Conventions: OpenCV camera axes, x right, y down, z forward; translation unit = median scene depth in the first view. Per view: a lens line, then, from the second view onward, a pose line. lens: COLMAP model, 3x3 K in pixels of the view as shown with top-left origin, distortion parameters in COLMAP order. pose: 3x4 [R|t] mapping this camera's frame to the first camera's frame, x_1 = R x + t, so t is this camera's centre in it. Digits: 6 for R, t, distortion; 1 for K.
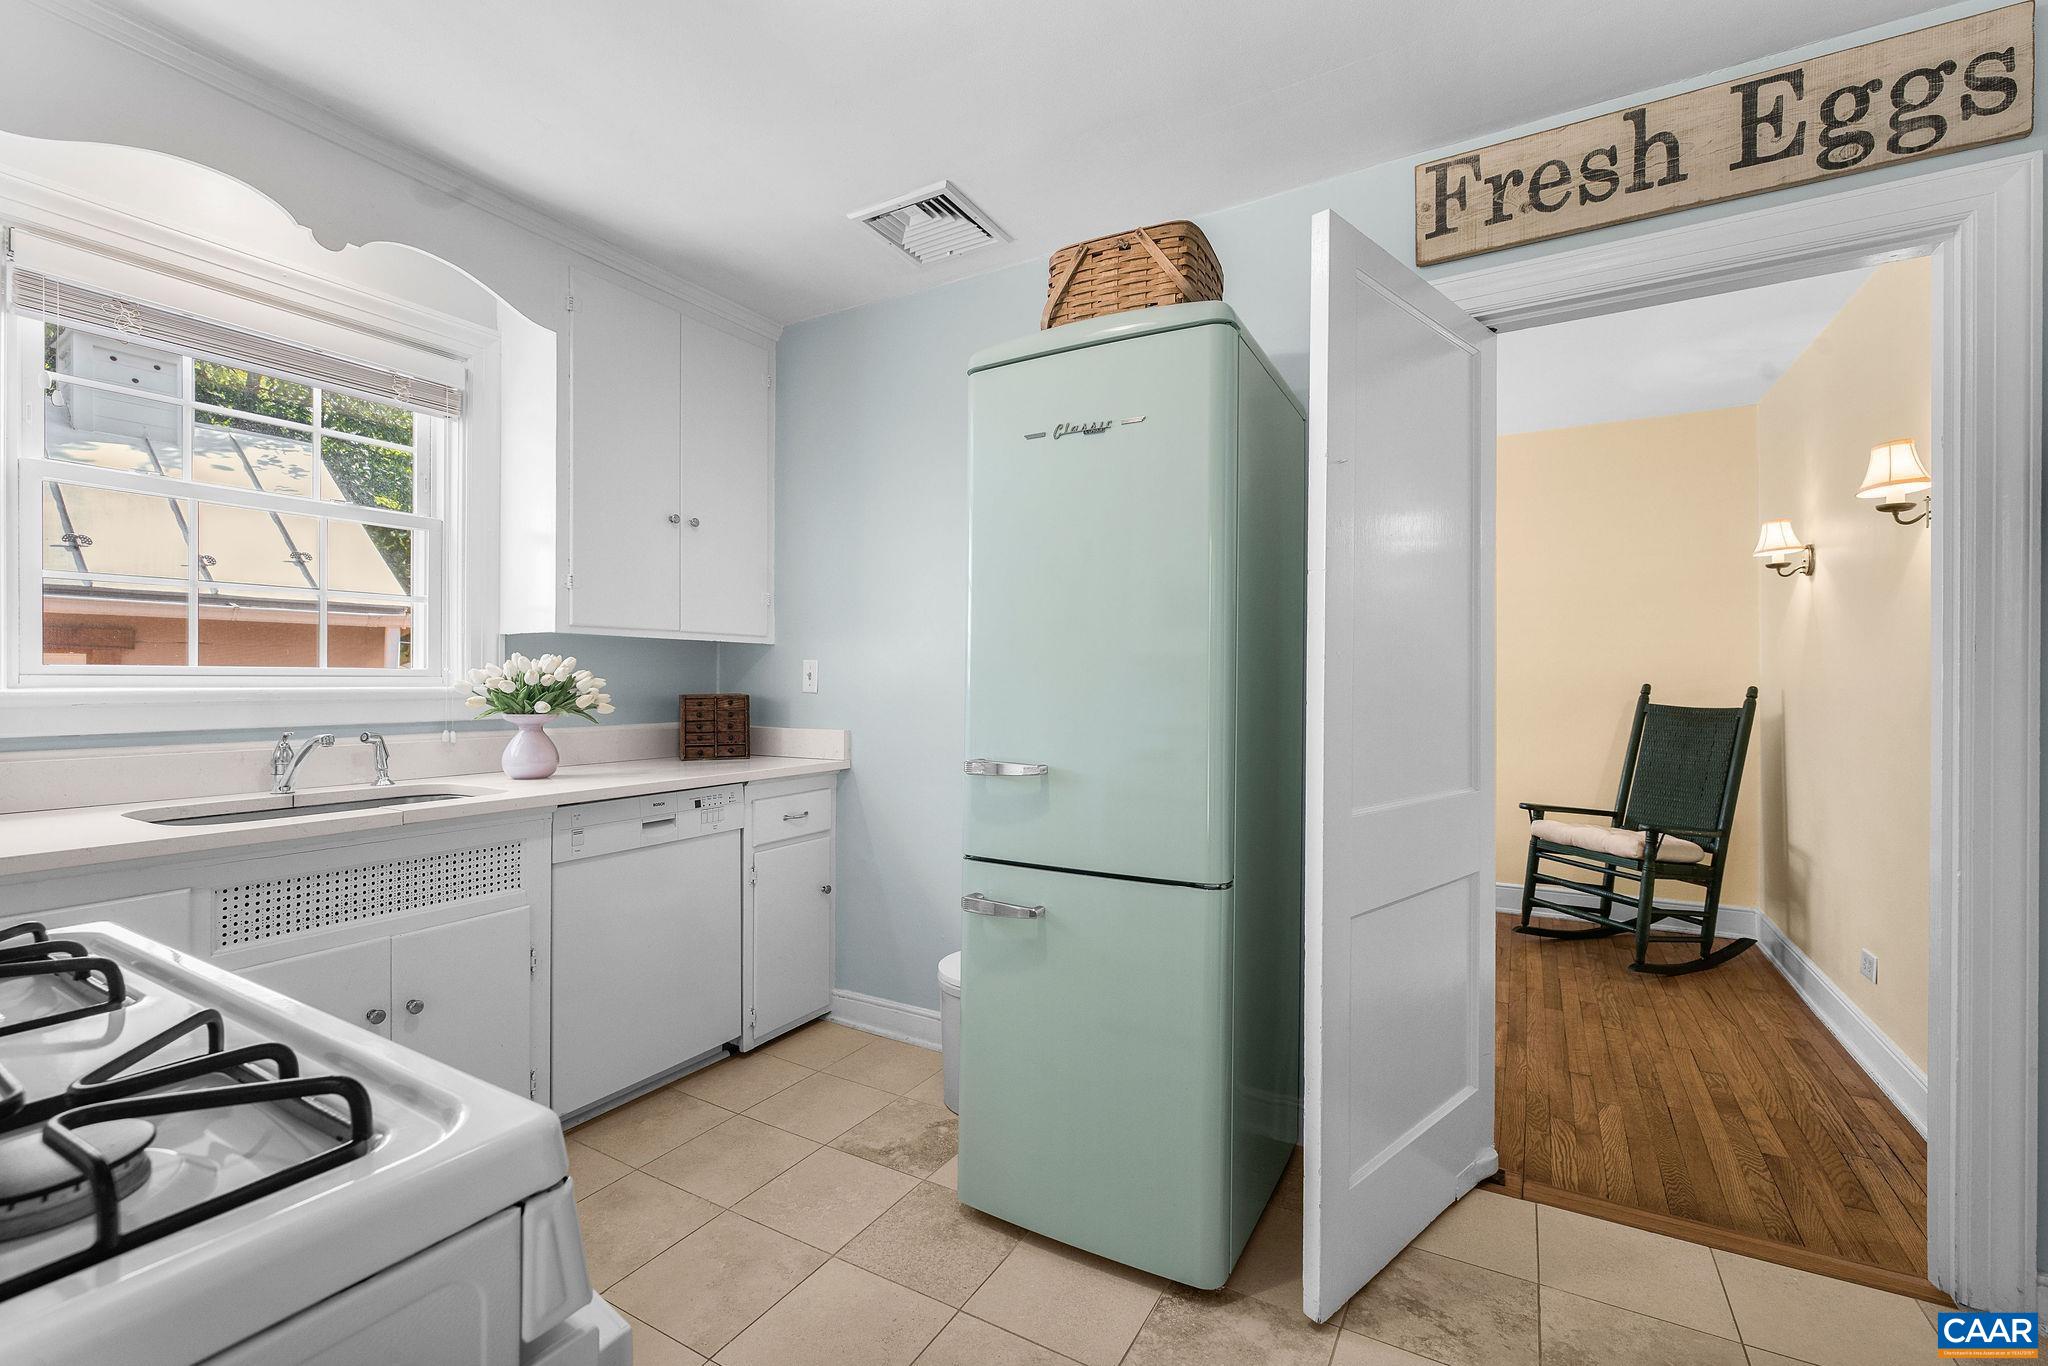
lens RADIAL K [[877.1, 0, 1017.4], [0, 877.1, 685.4], [0, 0, 1]] dist [0.003410, 0.000279]
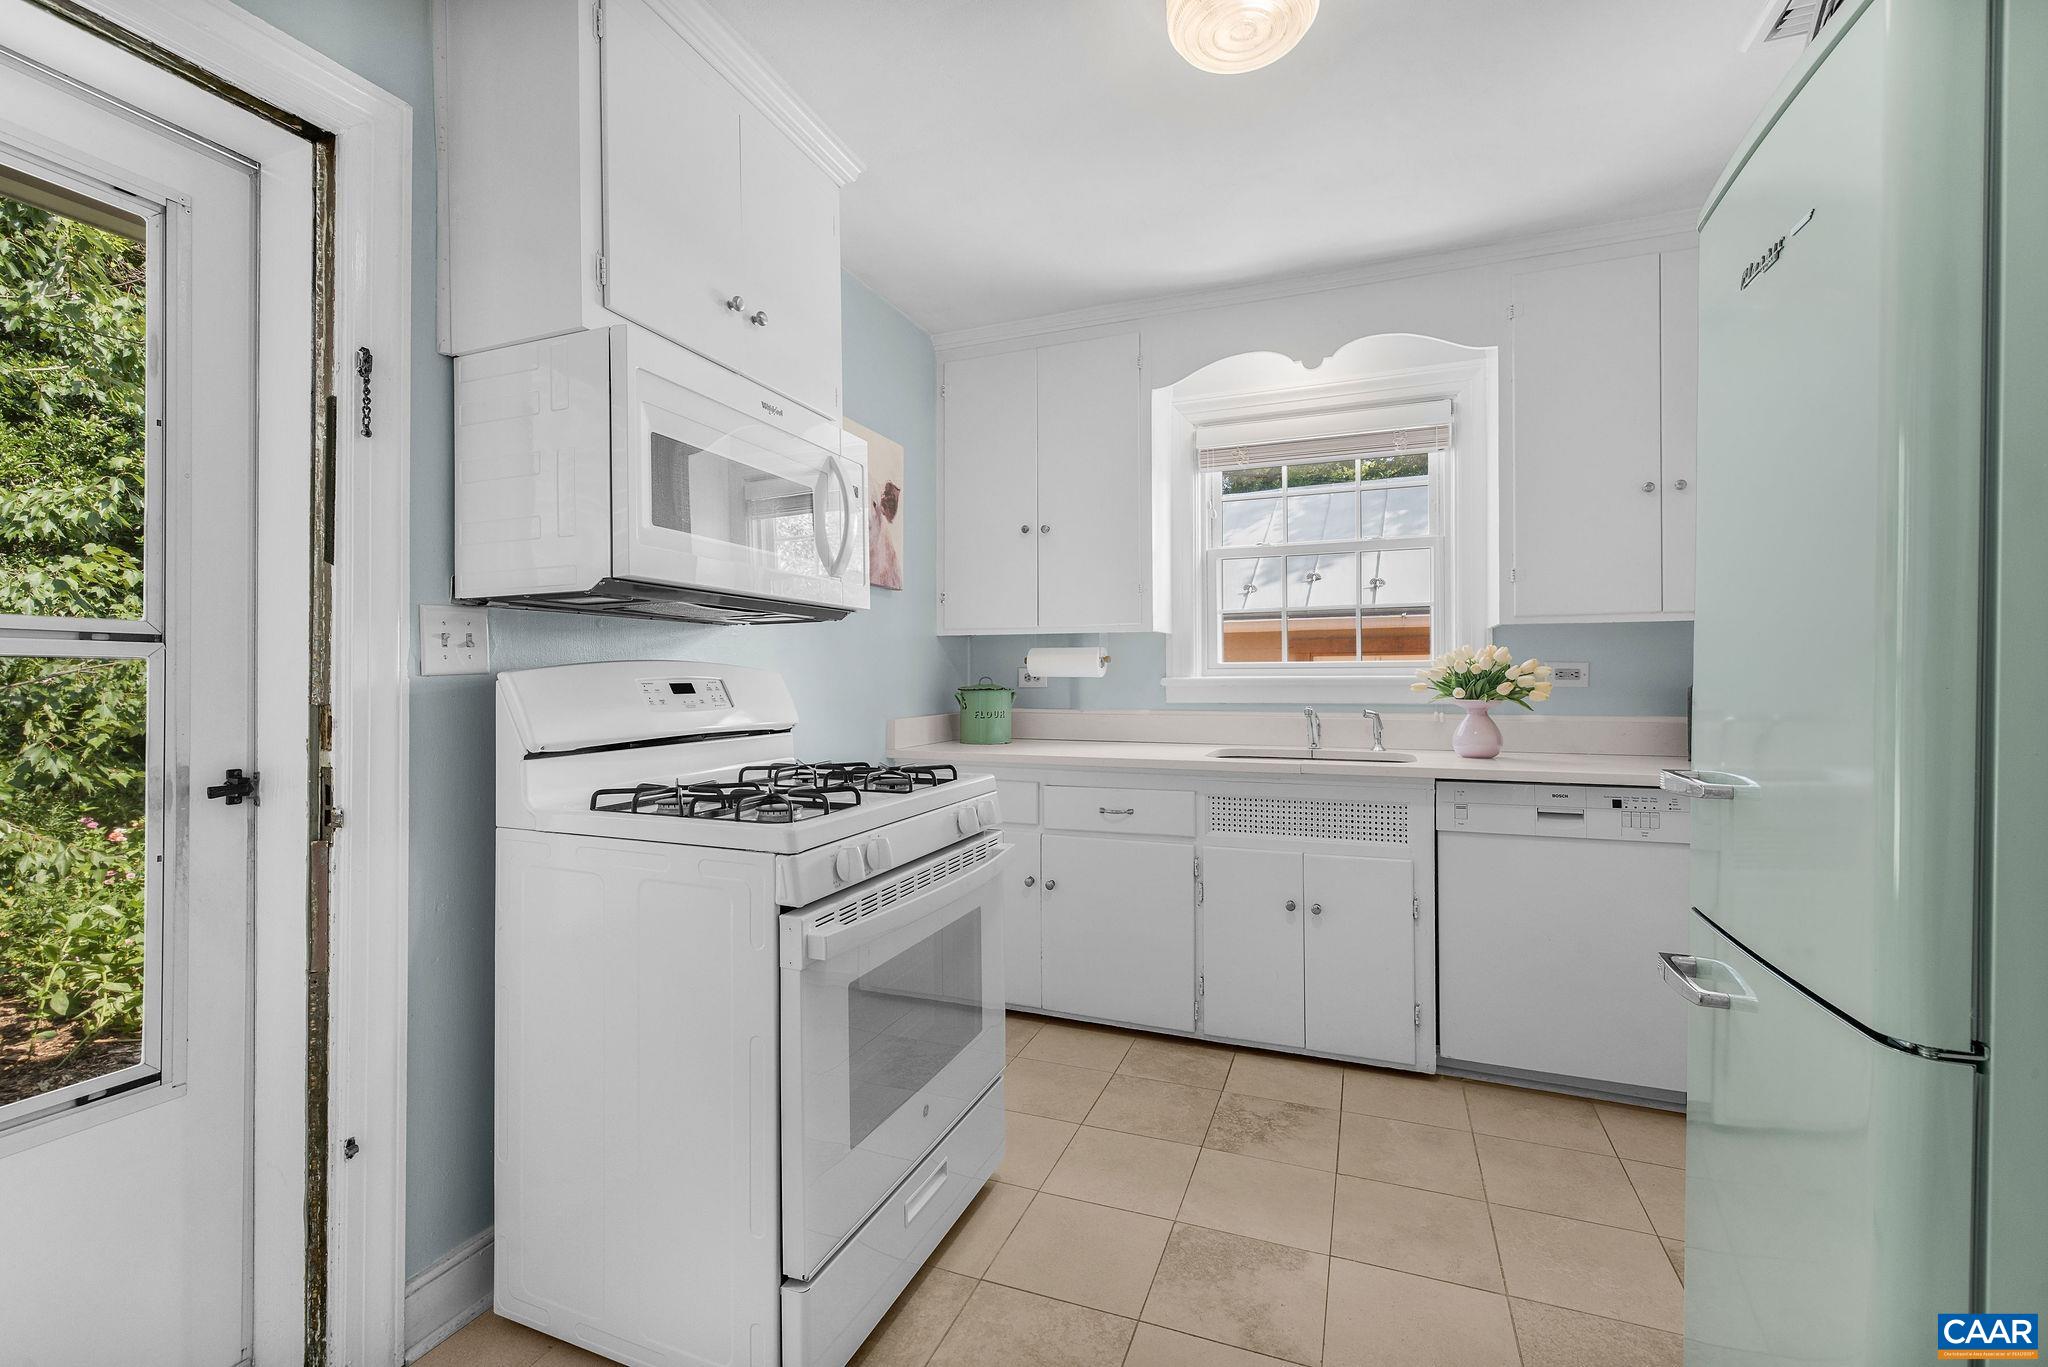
lens RADIAL K [[877.1, 0, 1015.7], [0, 877.1, 673.2], [0, 0, 1]] dist [0.003410, 0.000279]
pose [[0.132570, -0.005961, -0.991156, 0.507360], [0.001231, 0.999982, -0.005849, 0.005890], [0.991173, -0.000444, 0.132575, 0.300639]]
